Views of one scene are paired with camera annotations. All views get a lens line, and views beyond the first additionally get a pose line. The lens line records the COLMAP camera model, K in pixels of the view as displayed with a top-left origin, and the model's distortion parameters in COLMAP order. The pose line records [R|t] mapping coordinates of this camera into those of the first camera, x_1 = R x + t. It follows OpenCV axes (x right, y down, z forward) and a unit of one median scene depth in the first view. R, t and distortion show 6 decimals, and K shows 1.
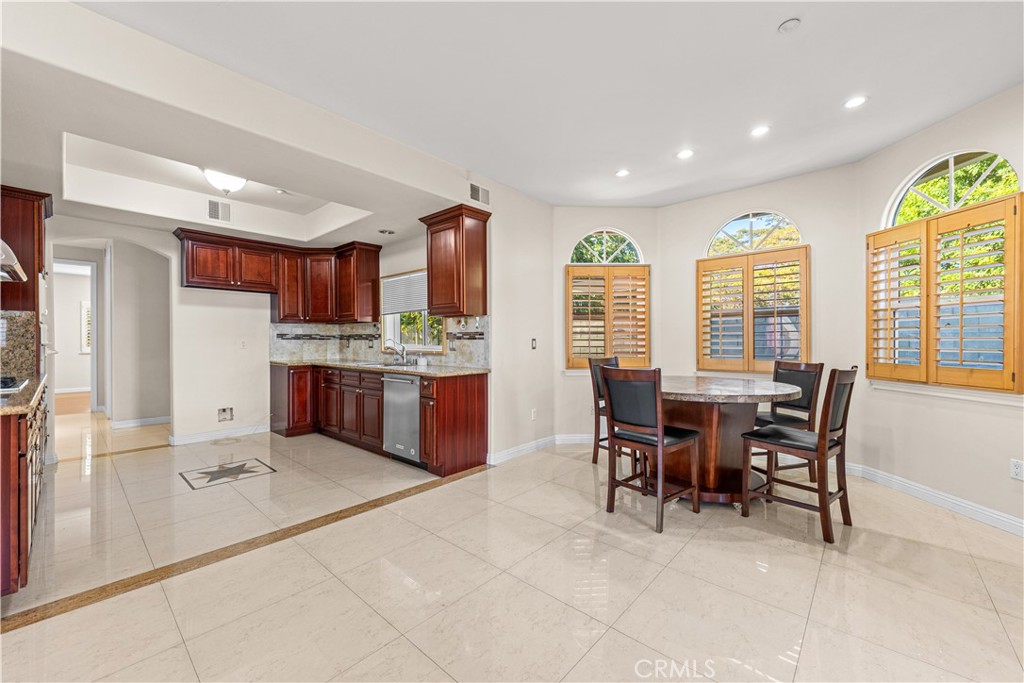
lens RADIAL K [[401.3, 0, 510.8], [0, 401.3, 342.6], [0, 0, 1]] dist [0.001548, -0.000014]
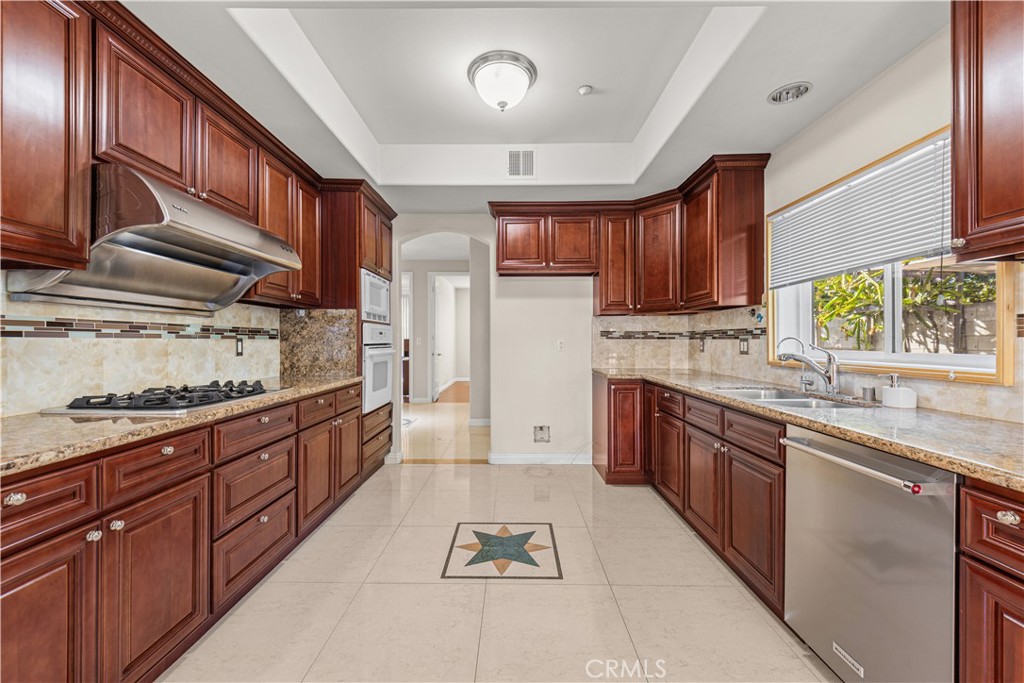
lens RADIAL K [[401.3, 0, 508.5], [0, 401.3, 344.1], [0, 0, 1]] dist [0.001548, -0.000014]
pose [[0.660675, 0.006890, -0.750641, -0.158737], [-0.003555, 0.999975, 0.006050, -0.002458], [0.750664, -0.001328, 0.660683, 0.420929]]
